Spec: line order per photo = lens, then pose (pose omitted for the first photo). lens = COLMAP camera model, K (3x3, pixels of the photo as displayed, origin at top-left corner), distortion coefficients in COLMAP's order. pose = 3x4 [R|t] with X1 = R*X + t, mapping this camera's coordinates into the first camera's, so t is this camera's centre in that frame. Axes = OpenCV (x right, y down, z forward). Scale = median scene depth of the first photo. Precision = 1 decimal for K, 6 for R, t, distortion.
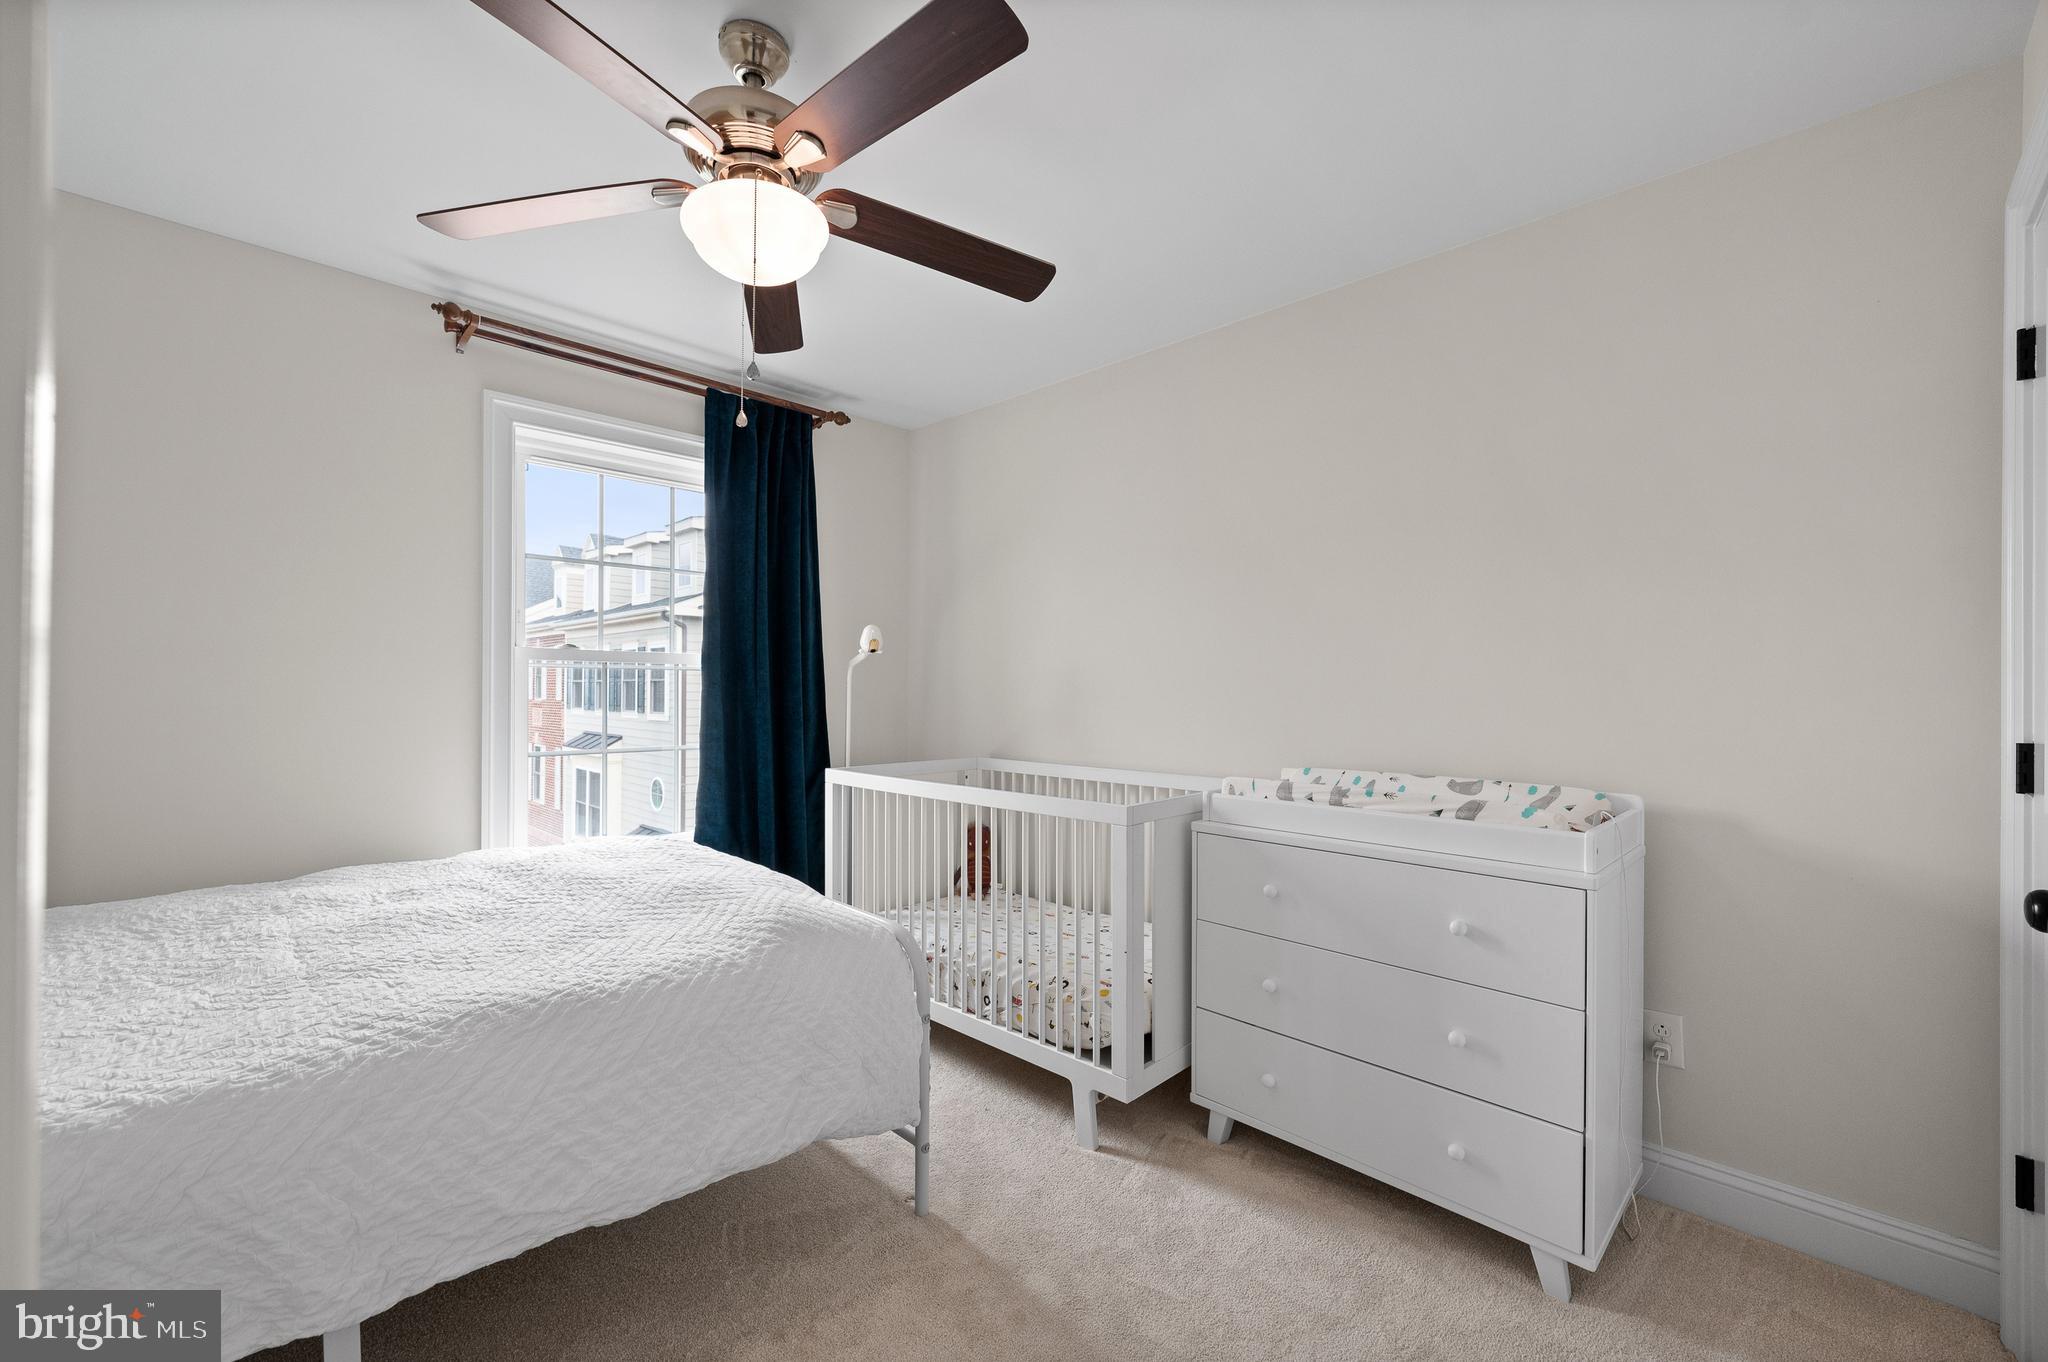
lens RADIAL K [[810.7, 0, 1023.2], [0, 810.7, 683.8], [0, 0, 1]] dist [0.000282, 0.000186]
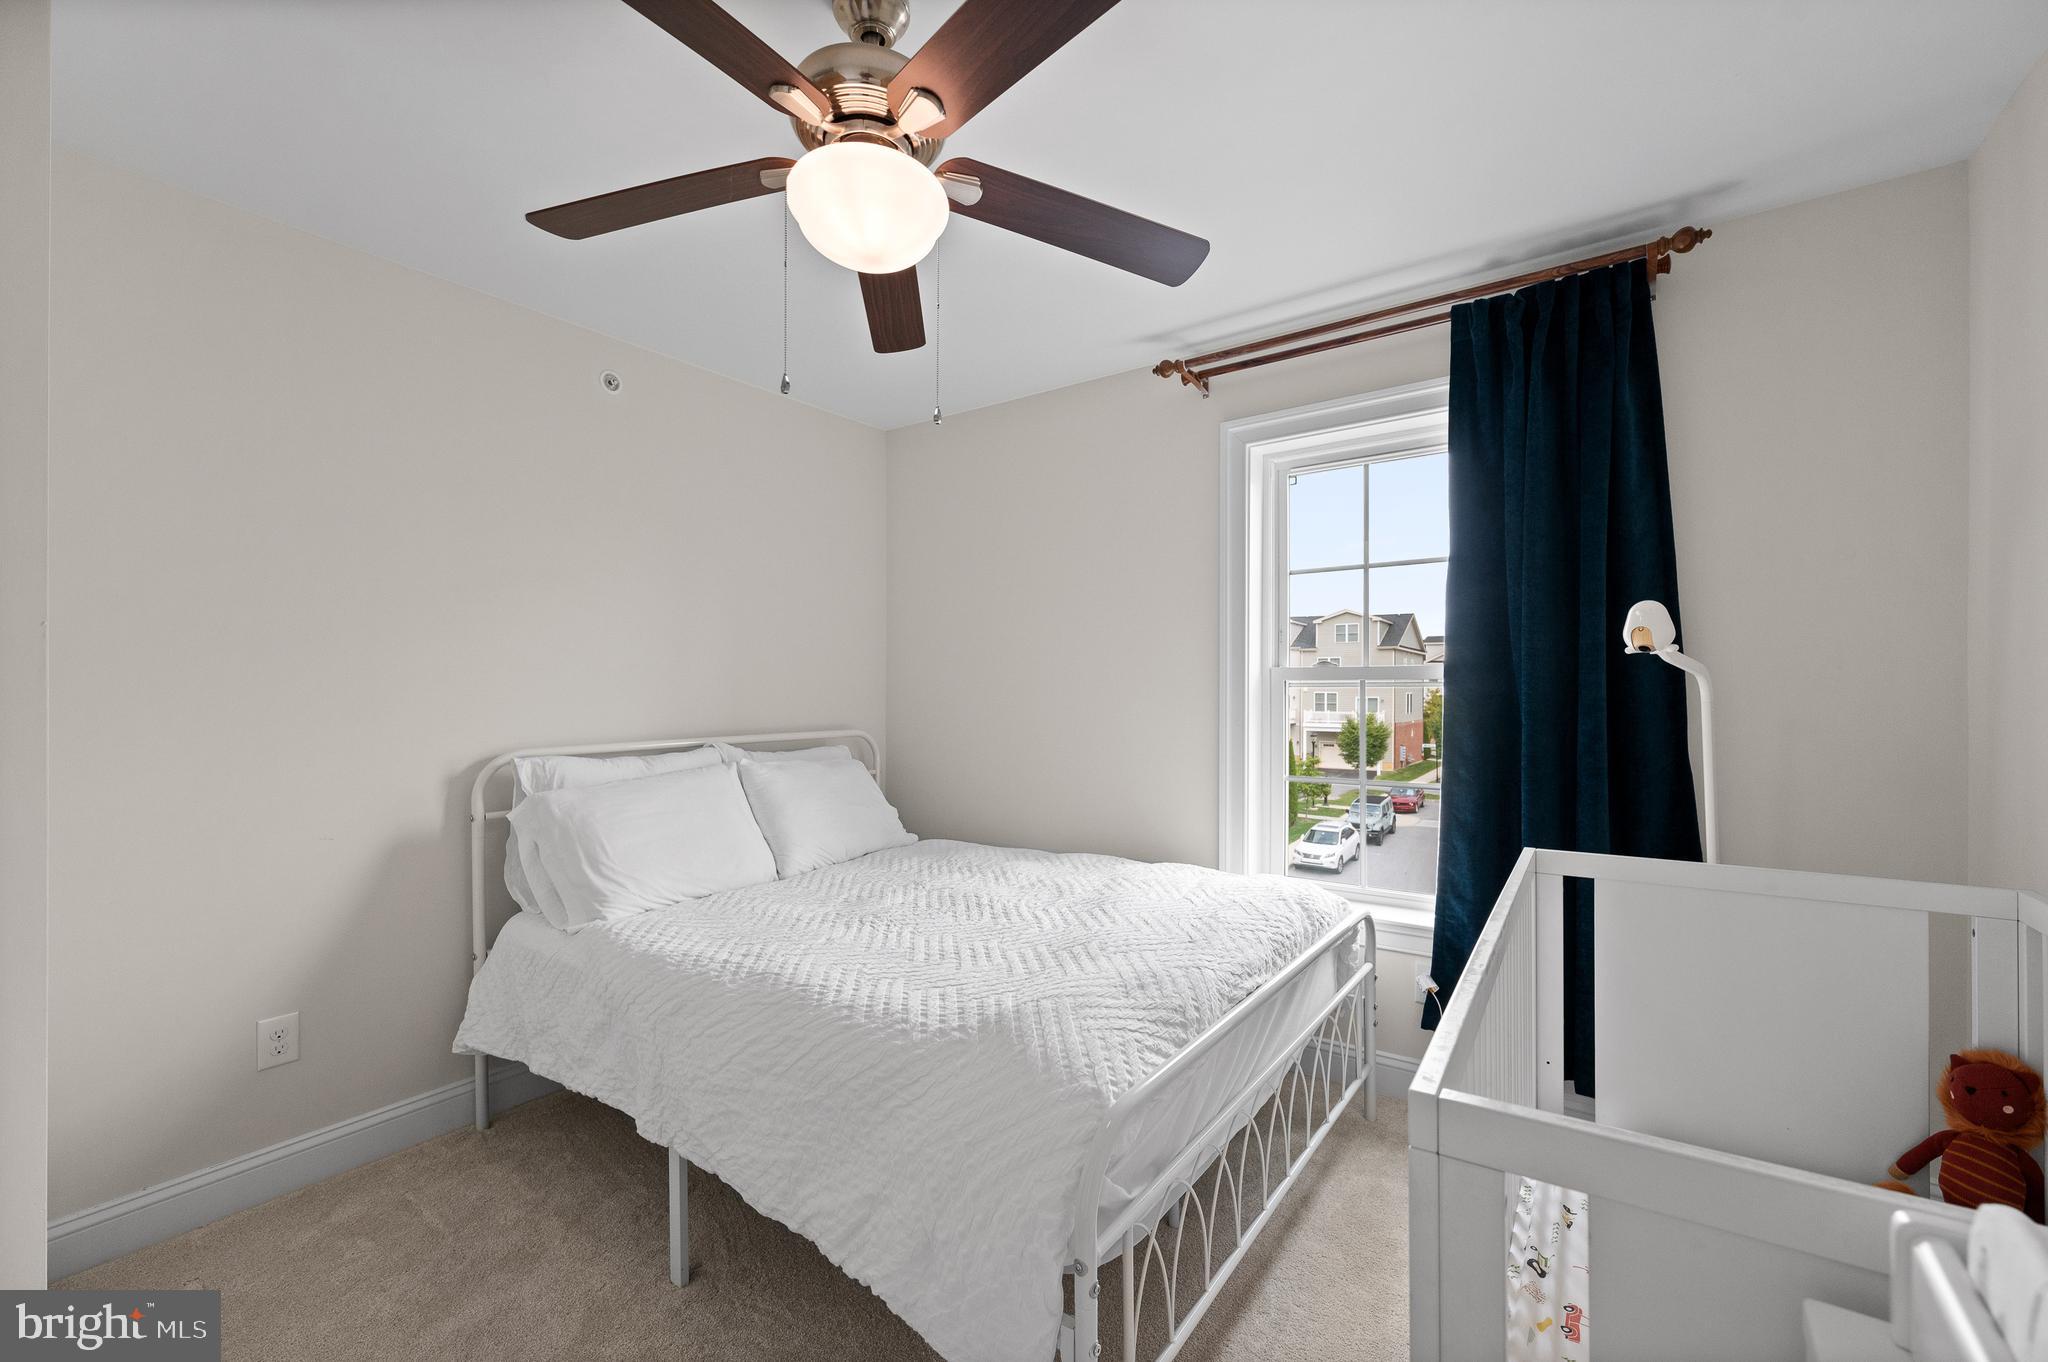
lens RADIAL K [[835.5, 0, 1032.0], [0, 835.5, 688.2], [0, 0, 1]] dist [-0.000664, 0.000286]
pose [[0.168508, -0.008100, -0.985667, 0.409851], [0.009784, 0.999931, -0.006545, -0.022939], [0.985652, -0.008541, 0.168576, 0.681933]]
